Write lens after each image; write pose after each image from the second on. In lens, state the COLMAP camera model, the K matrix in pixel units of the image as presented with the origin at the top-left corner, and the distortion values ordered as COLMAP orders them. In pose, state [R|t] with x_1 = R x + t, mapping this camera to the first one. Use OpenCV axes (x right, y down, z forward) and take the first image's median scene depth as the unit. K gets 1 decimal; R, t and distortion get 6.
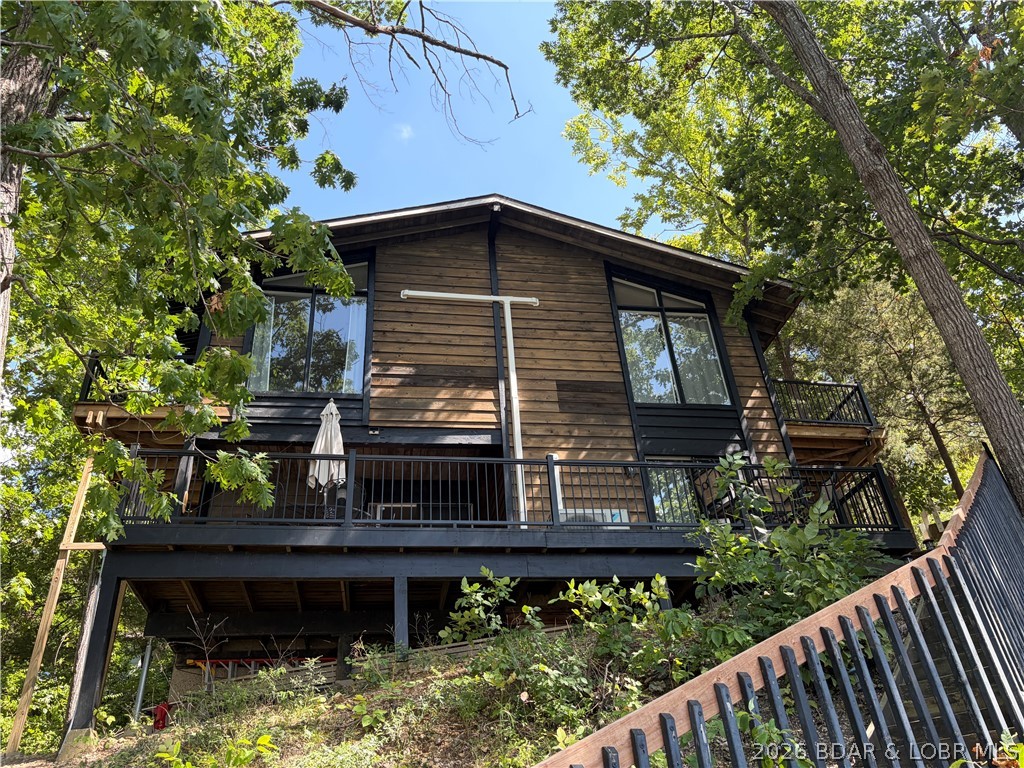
lens RADIAL K [[762.9, 0, 512.0], [0, 762.9, 384.0], [0, 0, 1]] dist [0.099340, -0.192465]
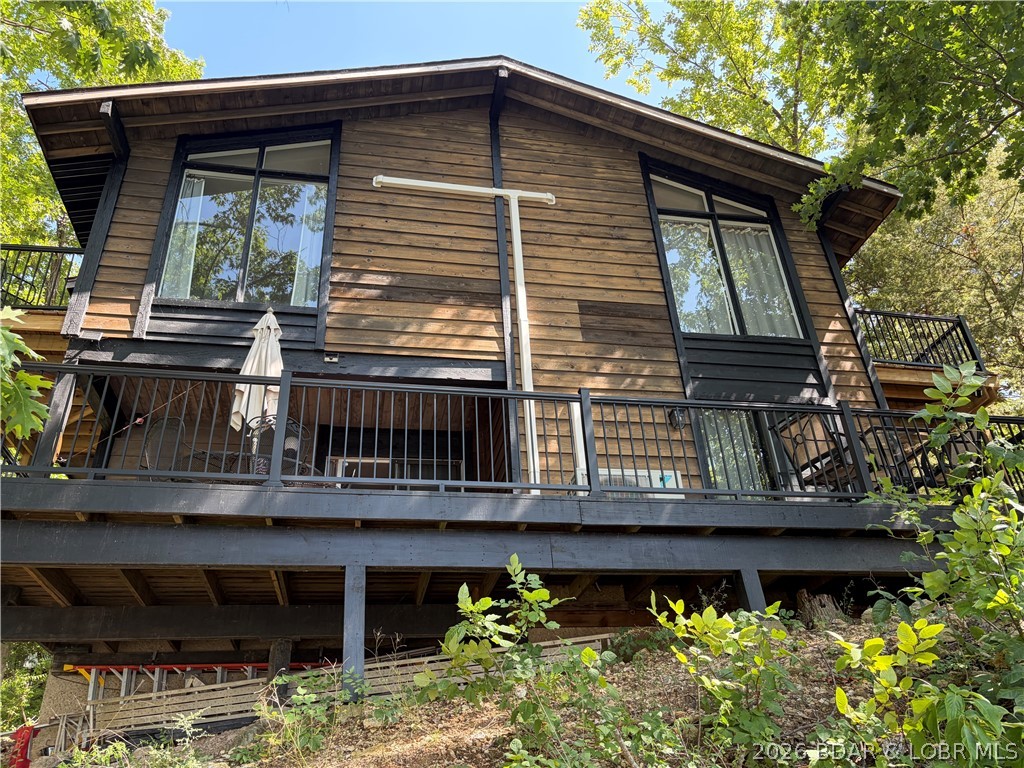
lens RADIAL K [[779.9, 0, 510.6], [0, 779.9, 389.0], [0, 0, 1]] dist [0.019907, -0.009068]
pose [[0.999573, 0.022878, 0.018164, -0.020724], [-0.023820, 0.998288, 0.053415, 0.043438], [-0.016911, -0.053825, 0.998407, 0.232094]]
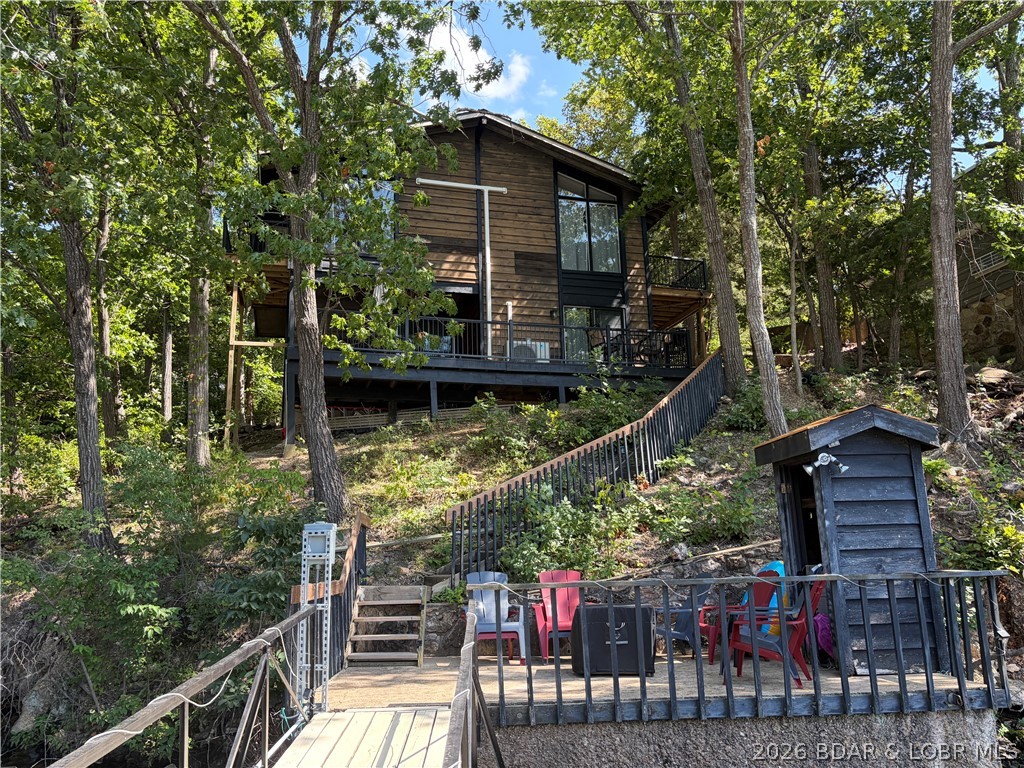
lens RADIAL K [[765.2, 0, 514.8], [0, 765.2, 399.2], [0, 0, 1]] dist [0.099014, -0.321378]
pose [[0.991341, 0.058723, 0.117448, -0.110308], [-0.097877, 0.926711, 0.362804, -0.298130], [-0.087535, -0.371158, 0.924435, -0.578972]]
